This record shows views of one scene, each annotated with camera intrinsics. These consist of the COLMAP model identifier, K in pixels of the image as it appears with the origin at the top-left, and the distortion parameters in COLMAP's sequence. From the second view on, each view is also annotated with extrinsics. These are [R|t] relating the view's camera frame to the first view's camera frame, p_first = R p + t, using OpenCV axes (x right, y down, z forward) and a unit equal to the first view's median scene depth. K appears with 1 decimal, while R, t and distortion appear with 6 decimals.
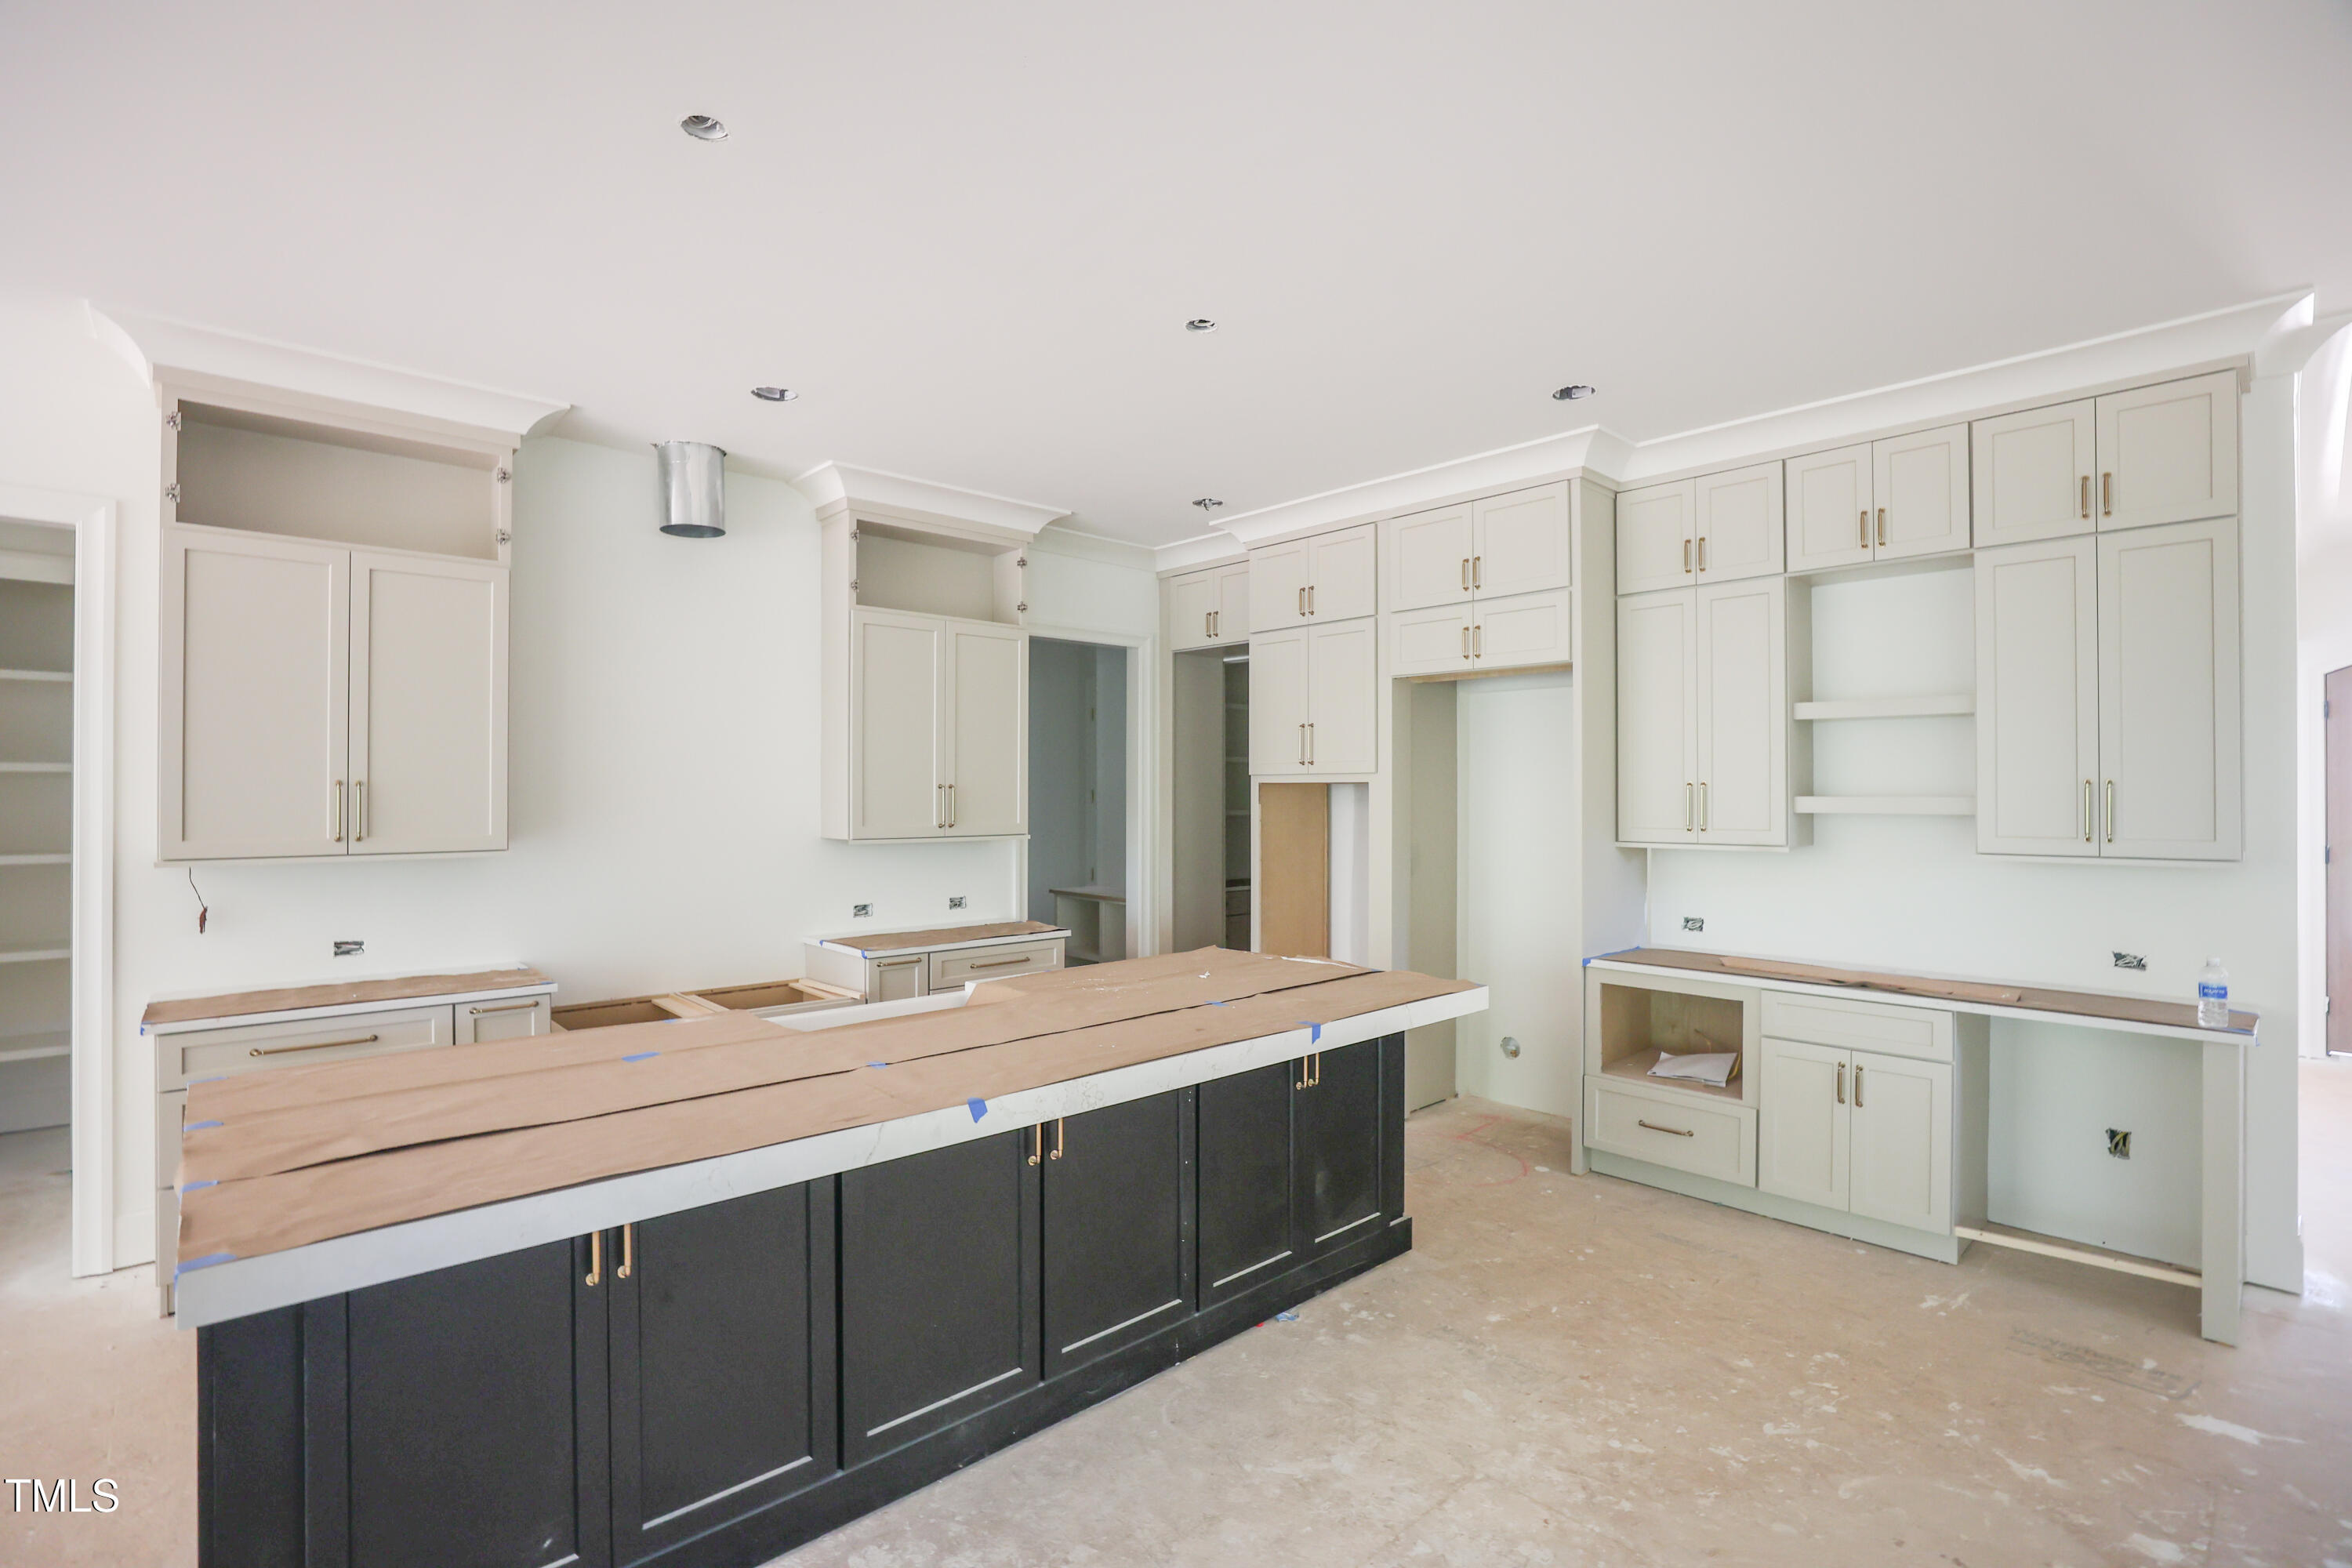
lens RADIAL K [[1074.5, 0, 1176.0], [0, 1074.5, 784.0], [0, 0, 1]] dist [-0.041502, 0.012330]
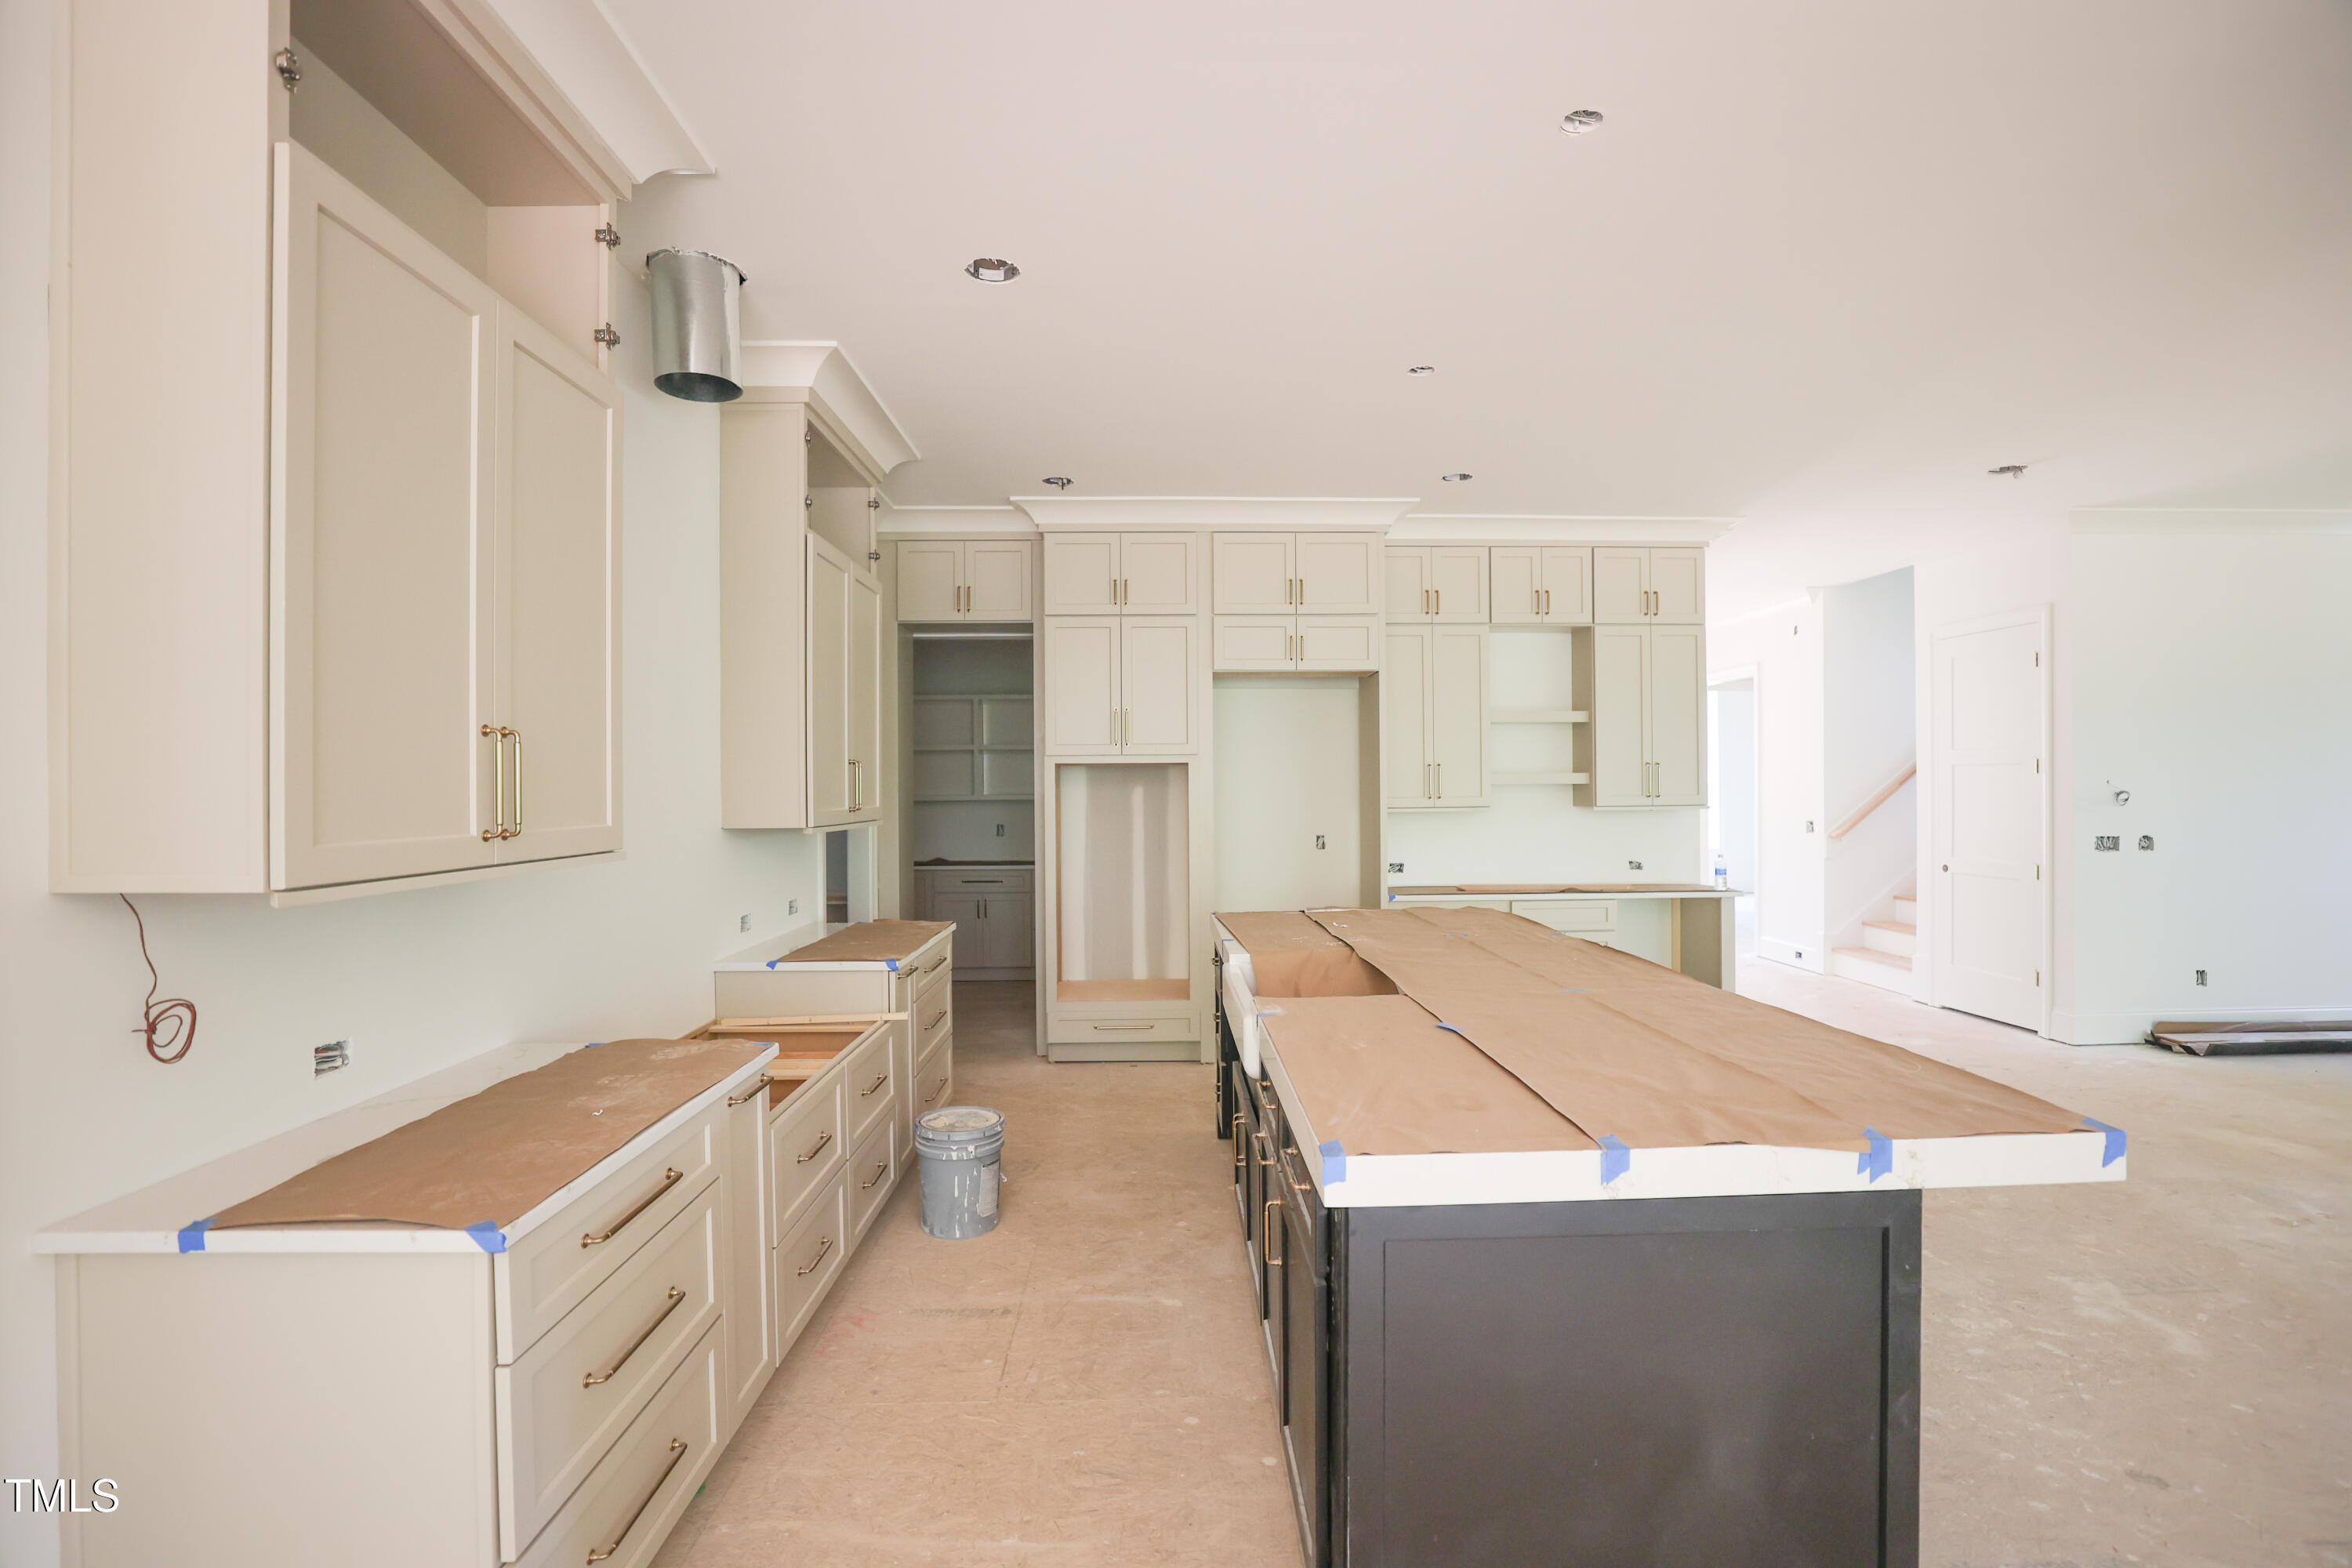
lens RADIAL K [[1074.5, 0, 1176.0], [0, 1074.5, 784.0], [0, 0, 1]] dist [-0.041502, 0.012330]
pose [[0.660741, -0.003153, 0.750608, -0.905430], [0.000614, 0.999993, 0.003661, 0.022260], [-0.750614, -0.001958, 0.660738, 0.360743]]
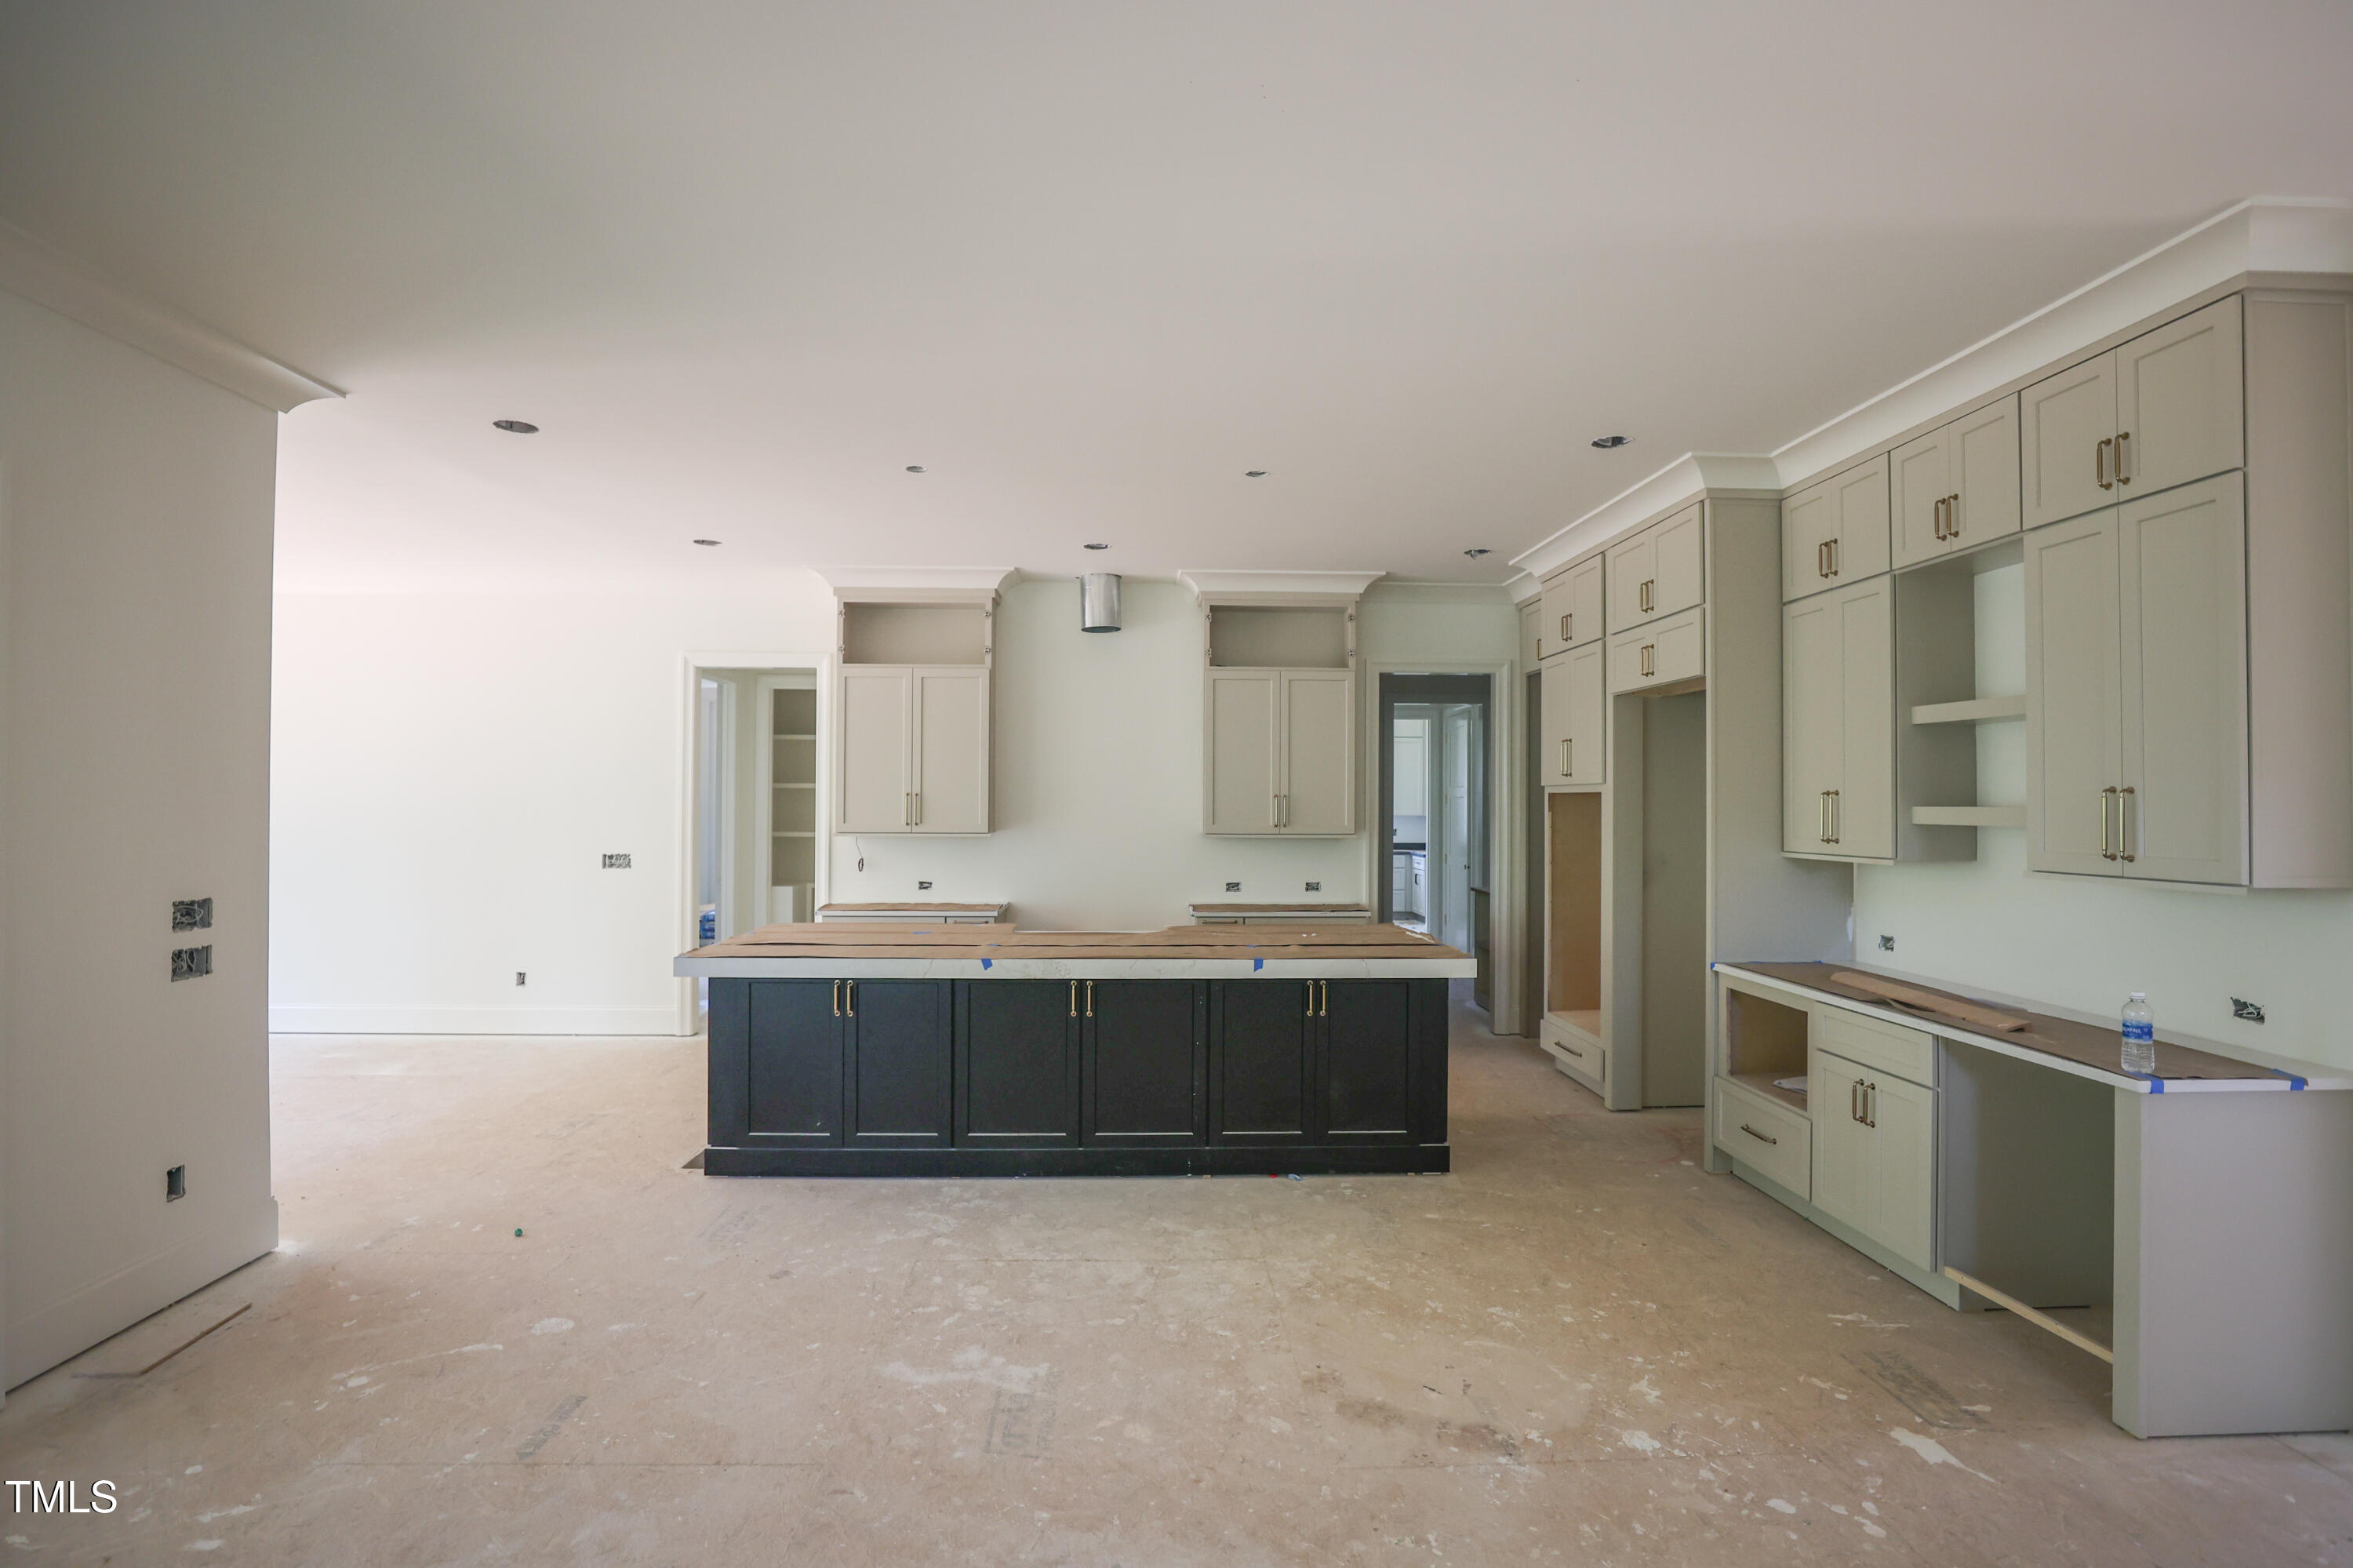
lens RADIAL K [[1093.7, 0, 1176.5], [0, 1093.7, 784.0], [0, 0, 1]] dist [-0.024824, 0.000483]
pose [[0.764943, -0.006768, -0.644063, 0.754178], [0.000675, 0.999953, -0.009706, 0.000510], [0.644098, 0.006989, 0.764911, -0.160207]]
